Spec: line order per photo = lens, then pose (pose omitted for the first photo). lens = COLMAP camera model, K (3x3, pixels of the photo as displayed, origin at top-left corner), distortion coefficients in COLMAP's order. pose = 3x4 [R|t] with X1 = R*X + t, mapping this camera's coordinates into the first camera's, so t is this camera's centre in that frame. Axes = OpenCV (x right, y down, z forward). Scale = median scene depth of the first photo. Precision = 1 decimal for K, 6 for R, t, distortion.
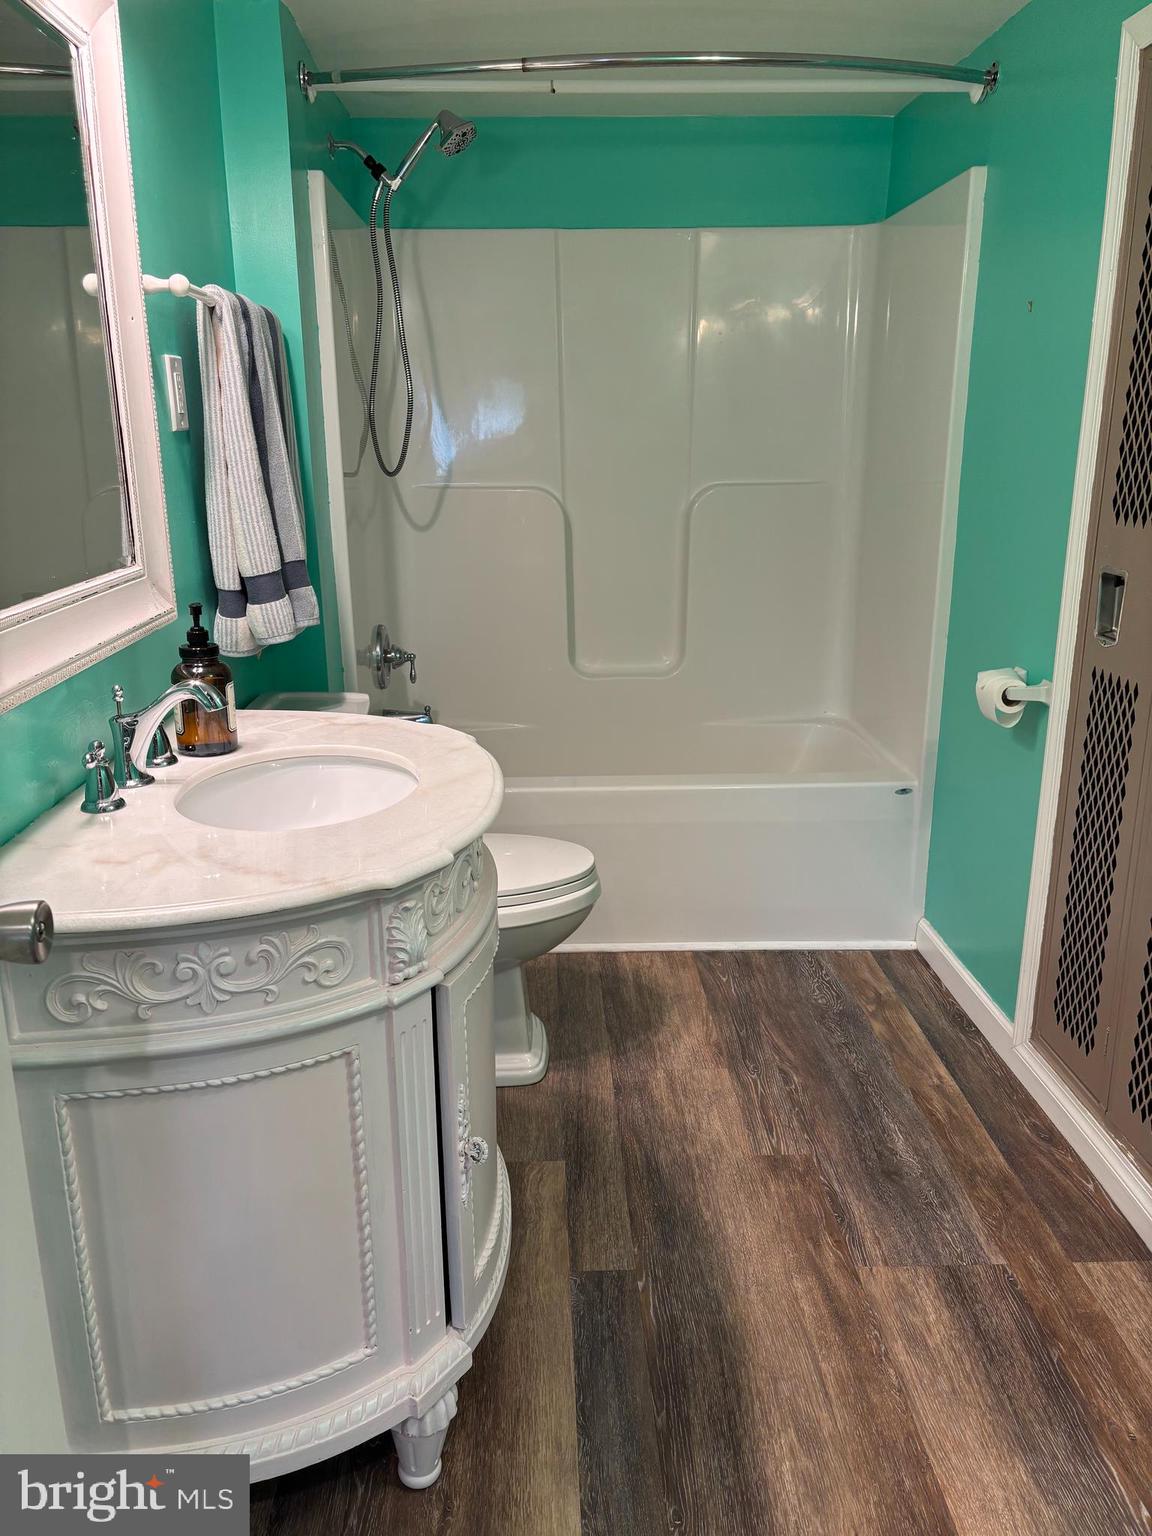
lens RADIAL K [[1163.8, 0, 576.1], [0, 1163.8, 768.8], [0, 0, 1]] dist [0.002431, 0.000352]
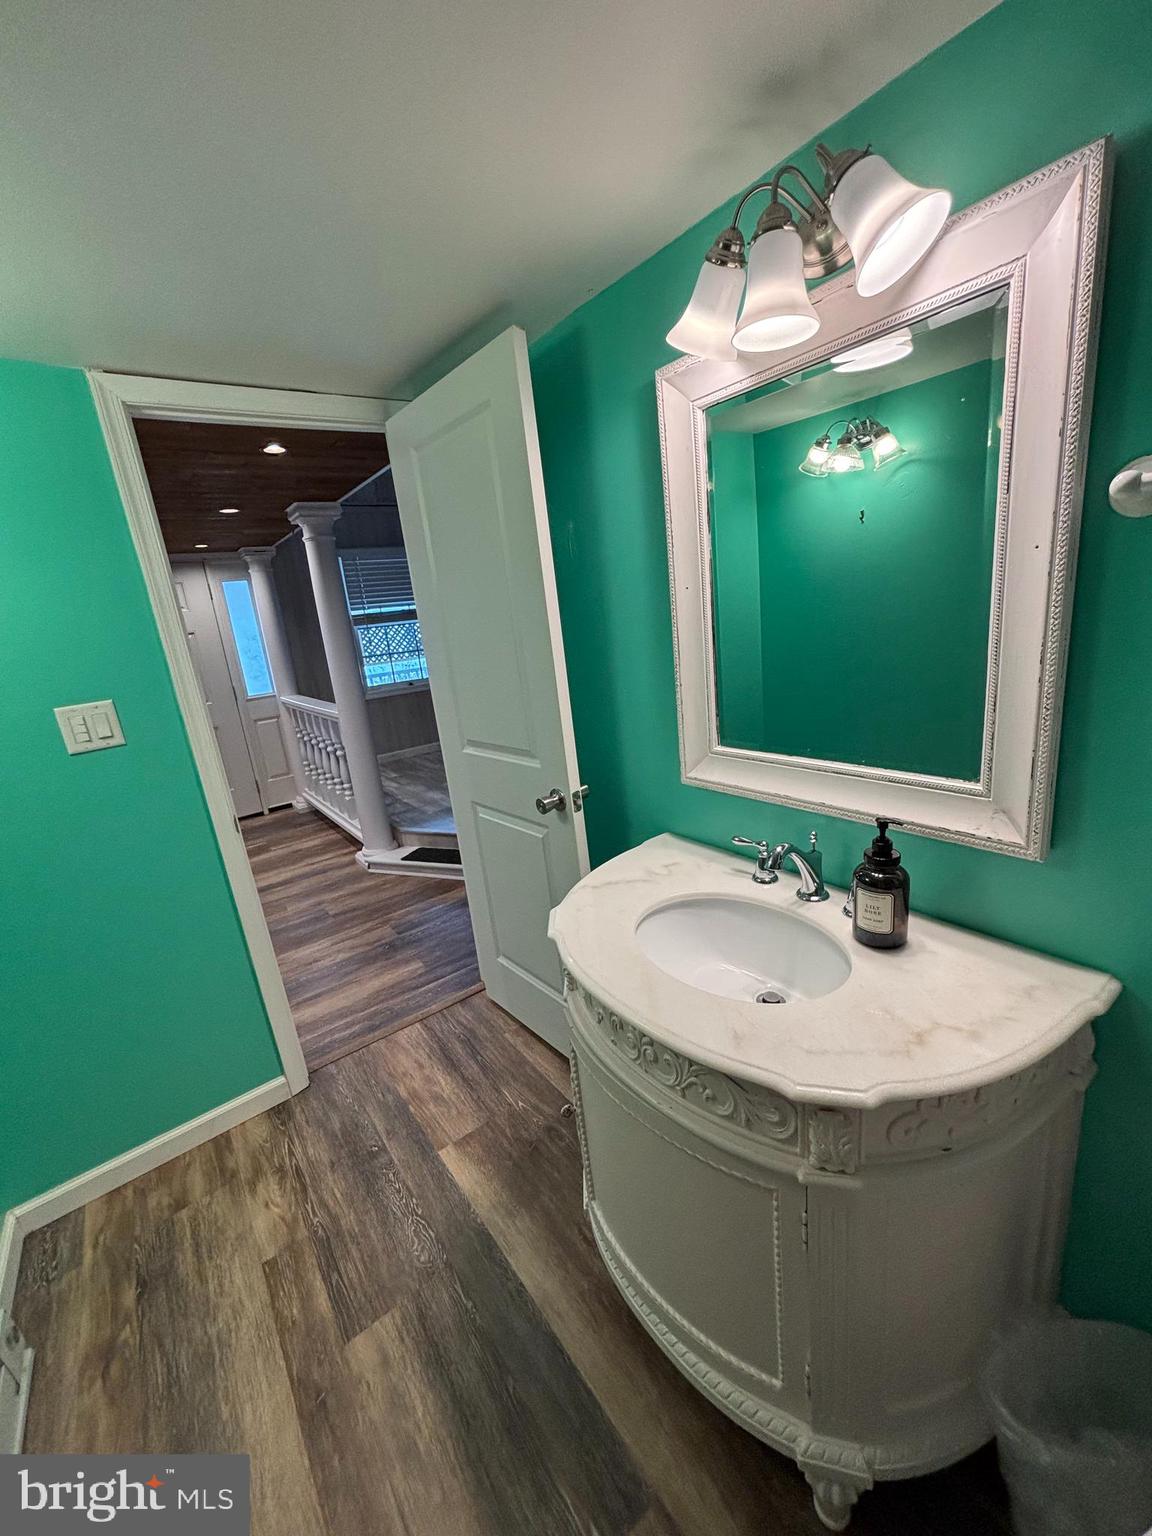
lens RADIAL K [[613.3, 0, 575.5], [0, 613.3, 769.7], [0, 0, 1]] dist [-0.001850, 0.000139]
pose [[-0.820795, 0.234256, -0.520980, 0.230588], [-0.049111, 0.879726, 0.472938, -0.479367], [0.569108, 0.413771, -0.710570, 1.315027]]
